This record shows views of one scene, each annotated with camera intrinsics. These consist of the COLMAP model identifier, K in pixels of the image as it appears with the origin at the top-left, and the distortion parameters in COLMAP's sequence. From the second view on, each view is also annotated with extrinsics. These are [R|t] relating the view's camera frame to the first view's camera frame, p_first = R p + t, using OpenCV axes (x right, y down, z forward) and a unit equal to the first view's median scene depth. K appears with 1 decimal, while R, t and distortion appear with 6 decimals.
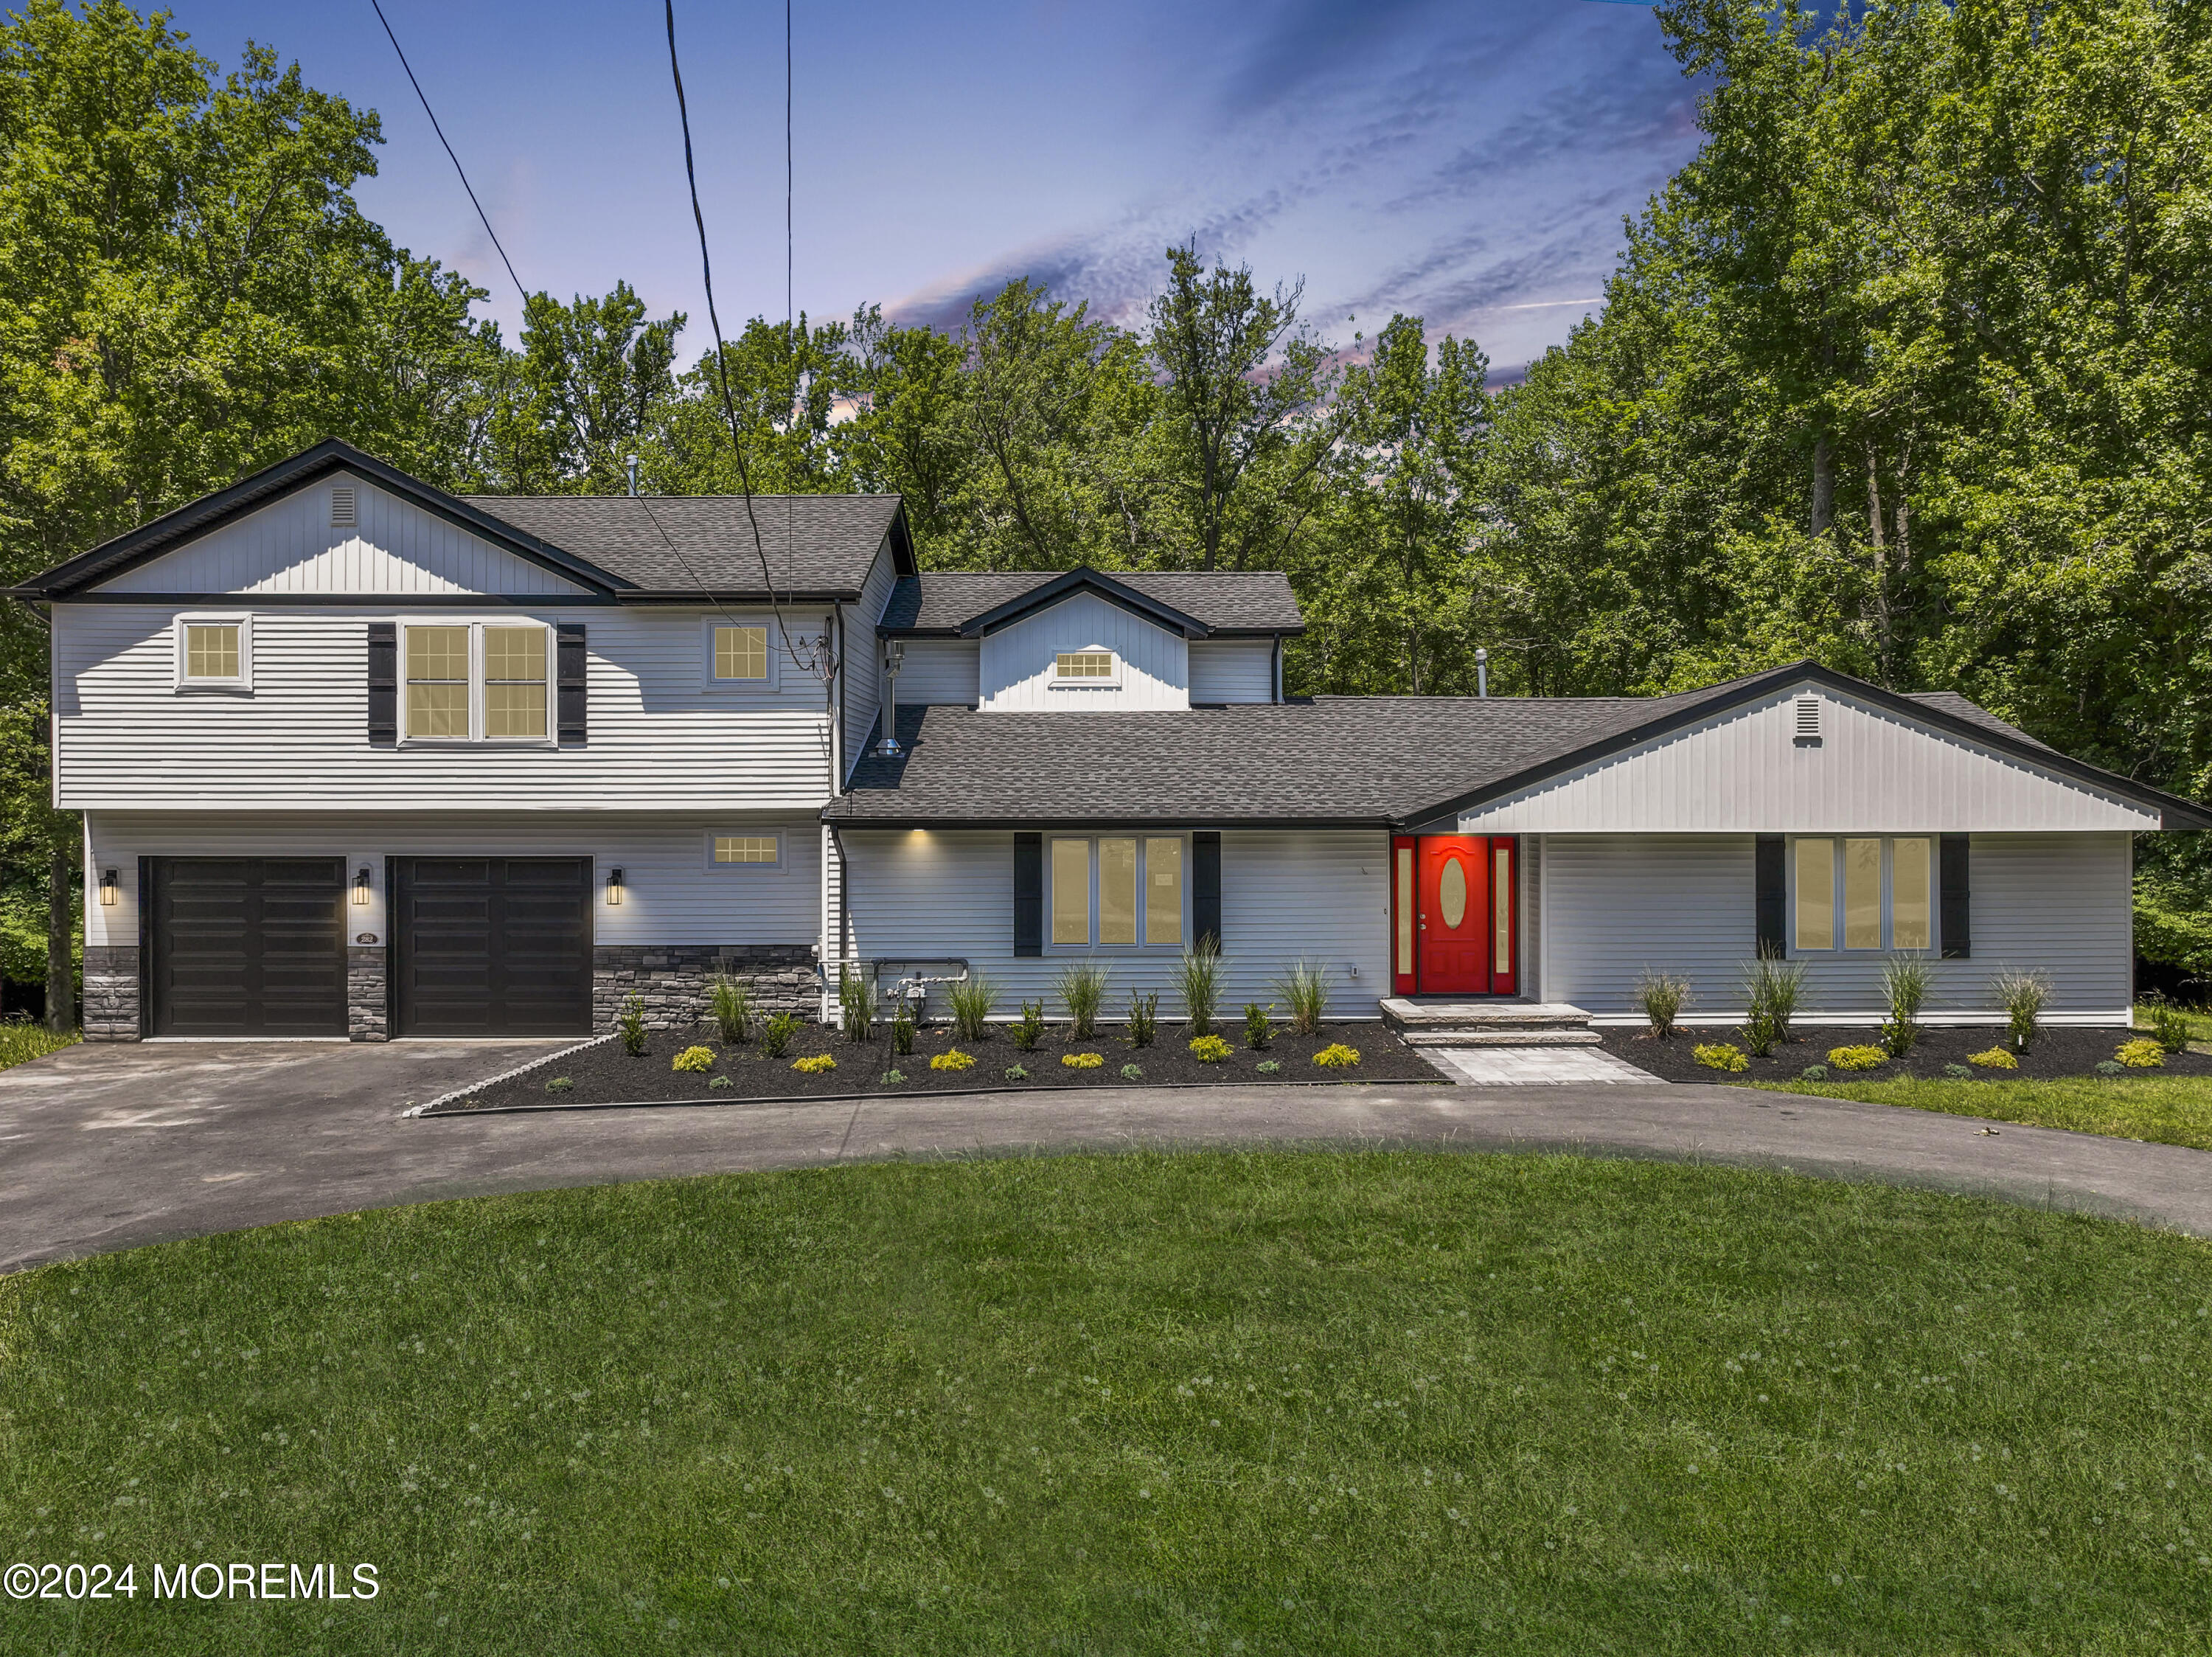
lens RADIAL K [[1541.6, 0, 1106.0], [0, 1541.6, 828.5], [0, 0, 1]] dist [0.002054, -0.003777]
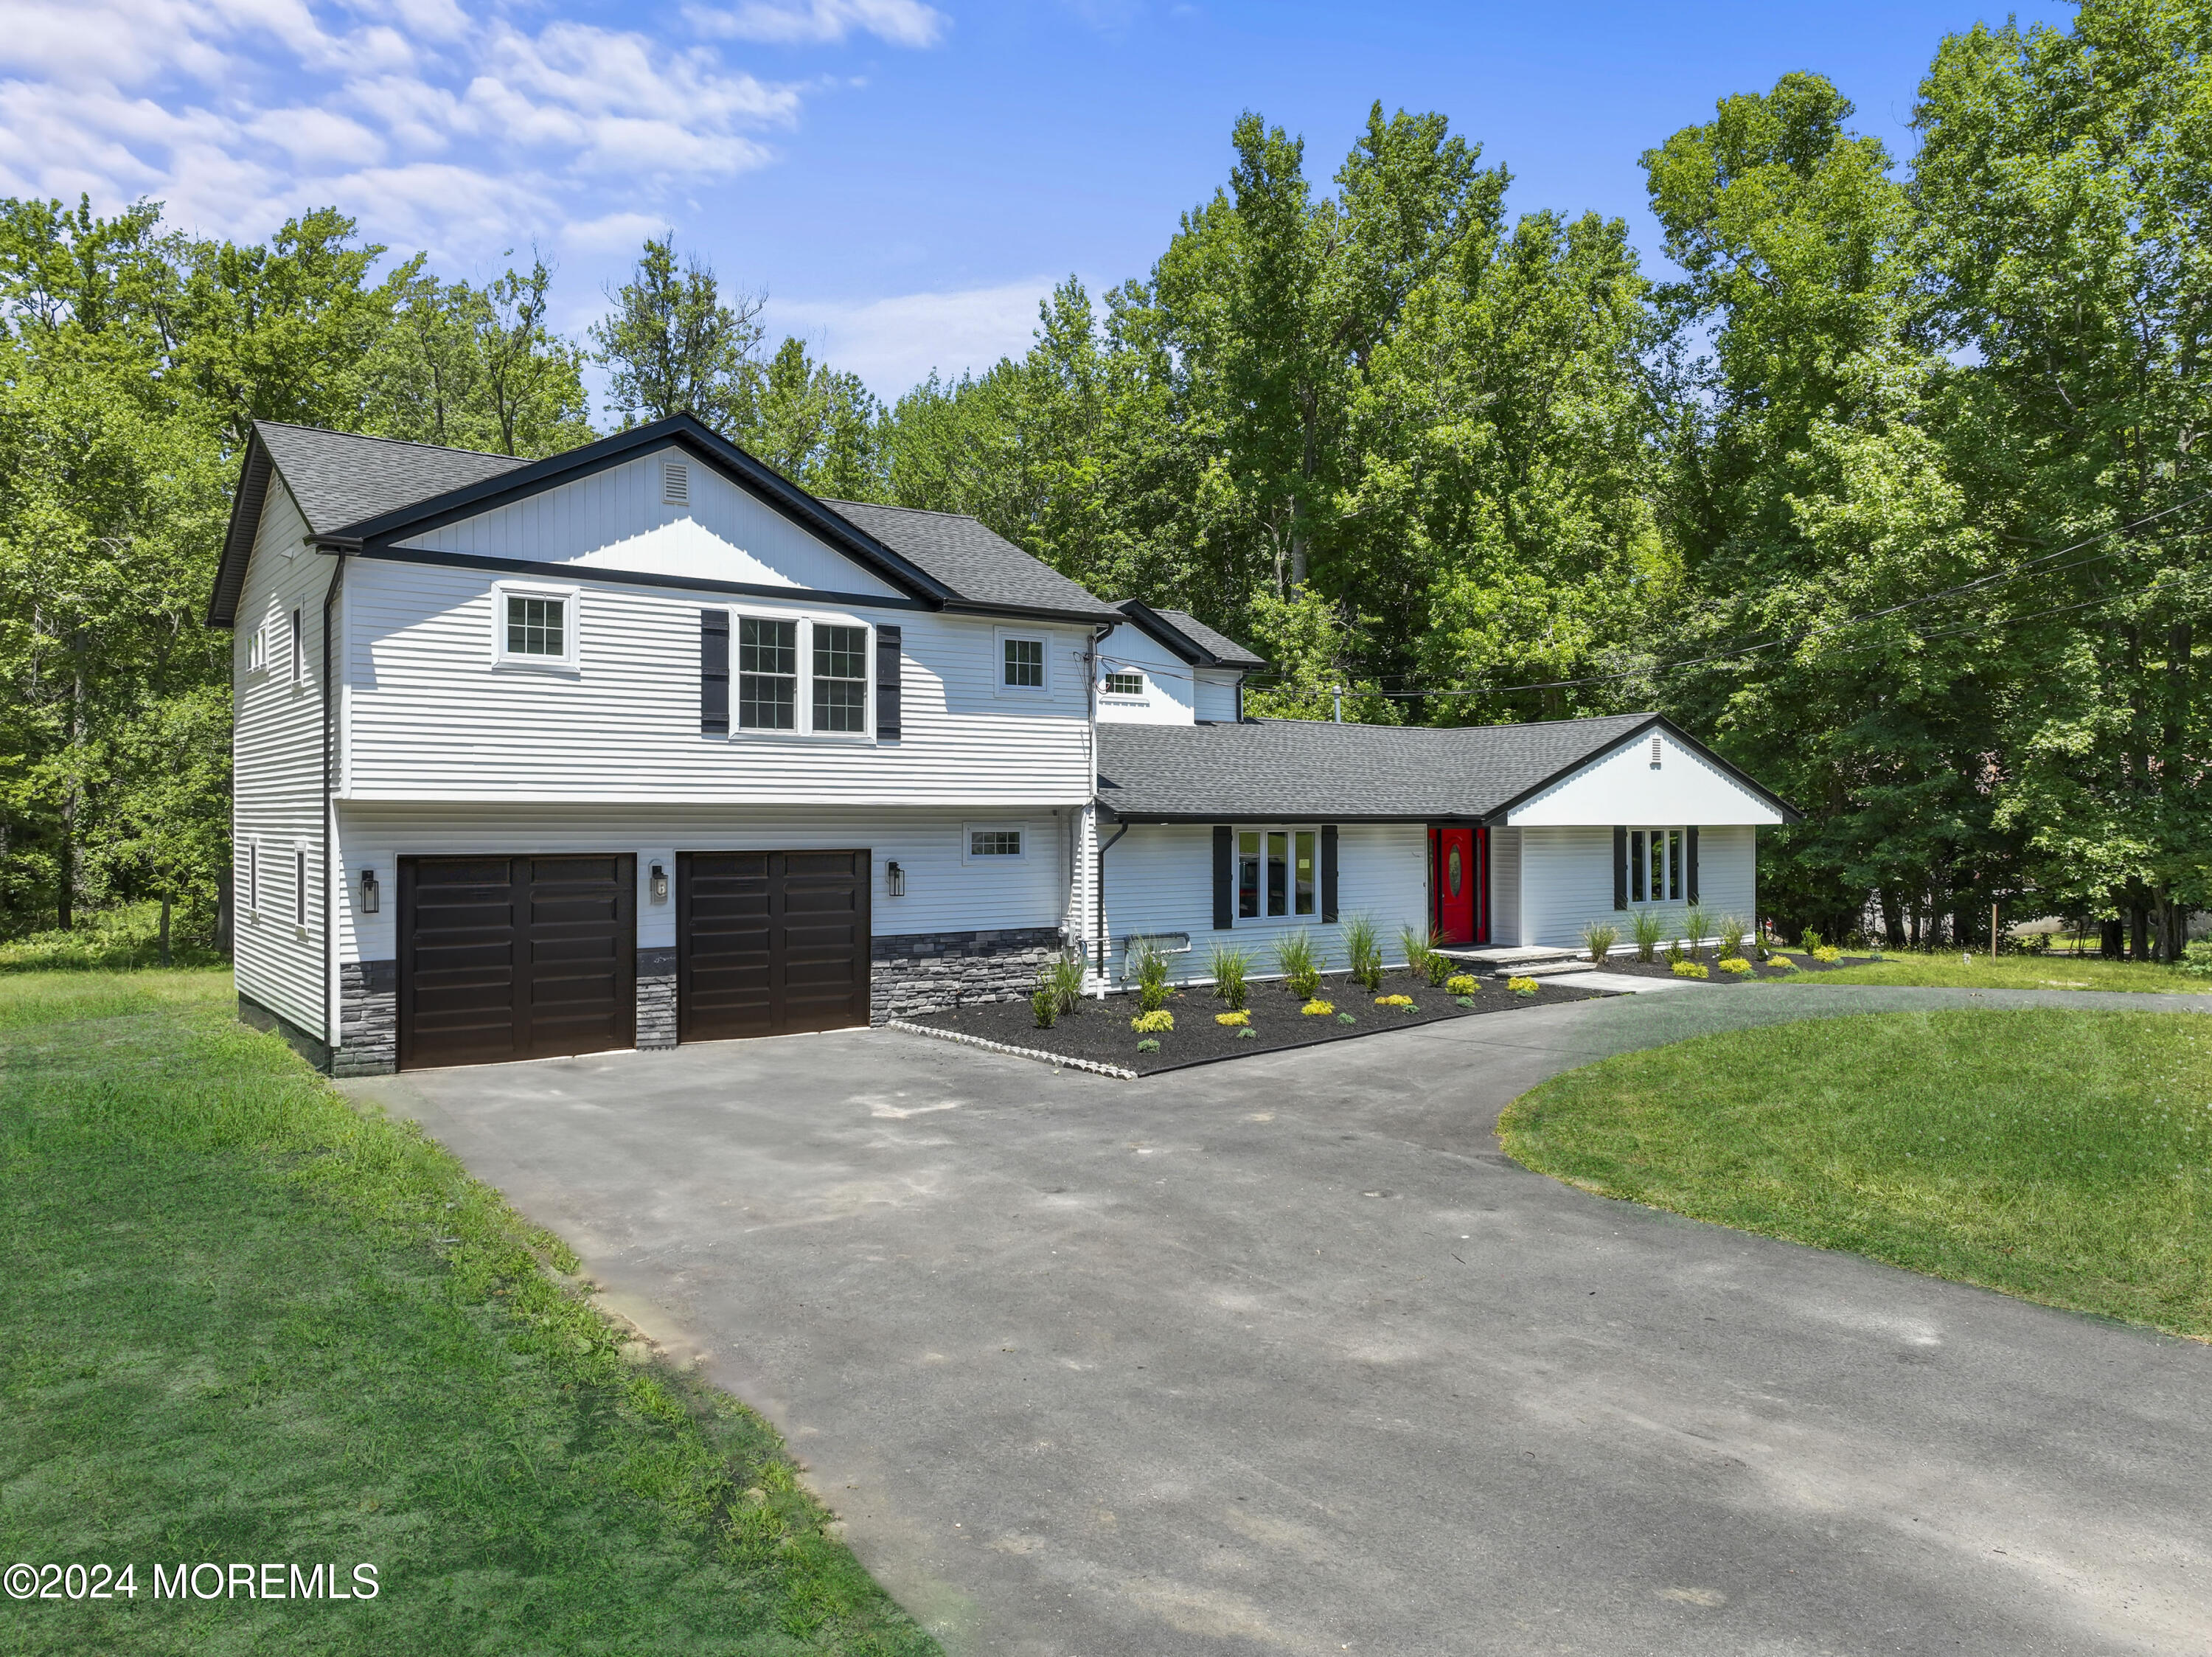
lens RADIAL K [[1541.6, 0, 1106.0], [0, 1541.6, 828.5], [0, 0, 1]] dist [0.002054, -0.003777]
pose [[0.809442, -0.002382, 0.587196, -0.835911], [0.002863, 0.999996, 0.000111, 0.004156], [-0.587193, 0.001591, 0.809445, 0.076176]]
